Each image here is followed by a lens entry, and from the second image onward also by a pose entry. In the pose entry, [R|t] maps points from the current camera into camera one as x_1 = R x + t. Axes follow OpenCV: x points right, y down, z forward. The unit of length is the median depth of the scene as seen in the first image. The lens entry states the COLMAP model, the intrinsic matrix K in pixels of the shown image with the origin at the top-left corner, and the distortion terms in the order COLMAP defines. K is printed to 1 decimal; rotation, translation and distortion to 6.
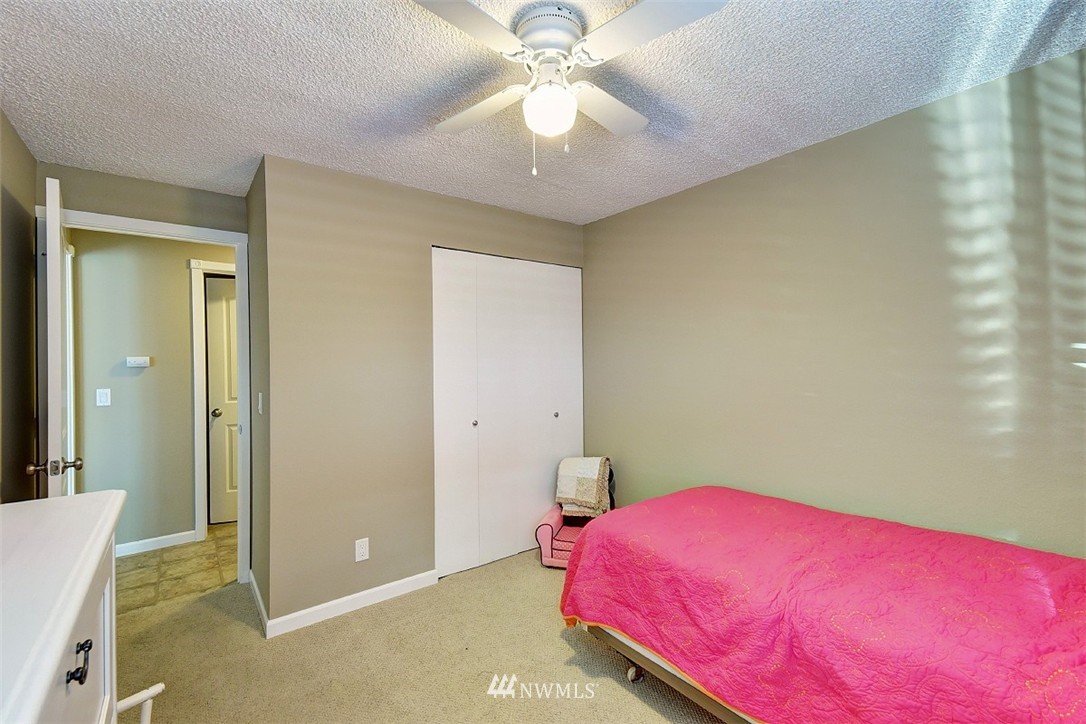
lens RADIAL K [[466.2, 0, 544.9], [0, 466.2, 362.2], [0, 0, 1]] dist [0.011756, 0.000260]
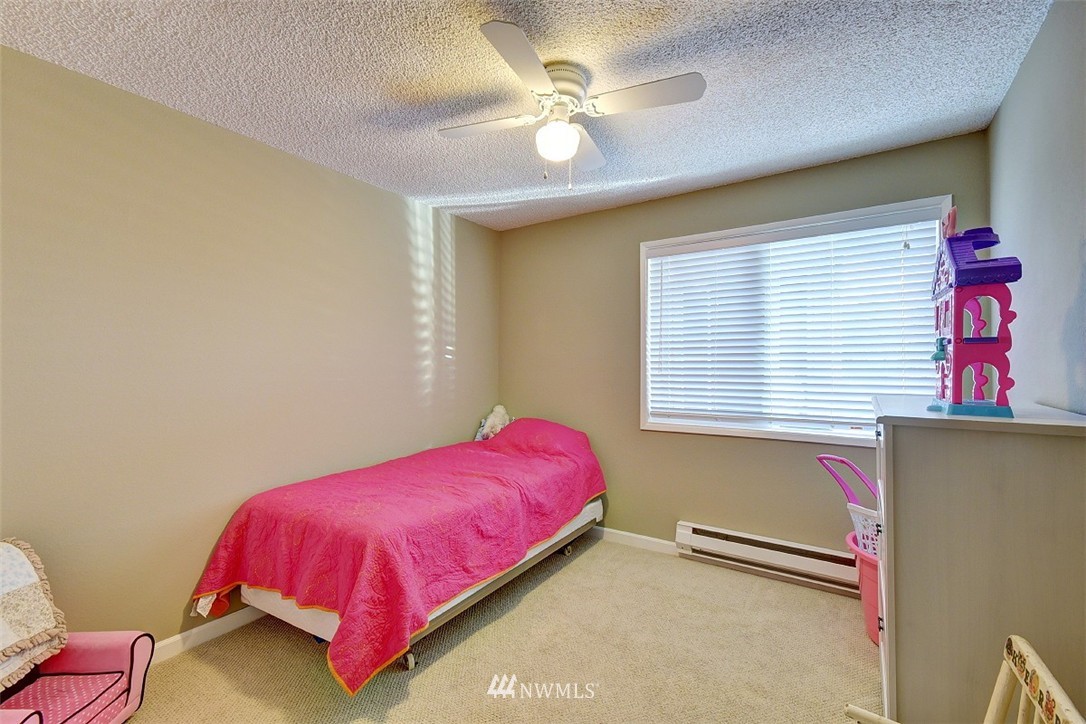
lens RADIAL K [[466.2, 0, 544.2], [0, 466.2, 362.5], [0, 0, 1]] dist [0.011756, 0.000260]
pose [[-0.322725, 0.013766, 0.946393, -0.925005], [0.004838, 0.999905, -0.012895, 0.057588], [-0.946481, 0.000417, -0.322761, 1.155142]]
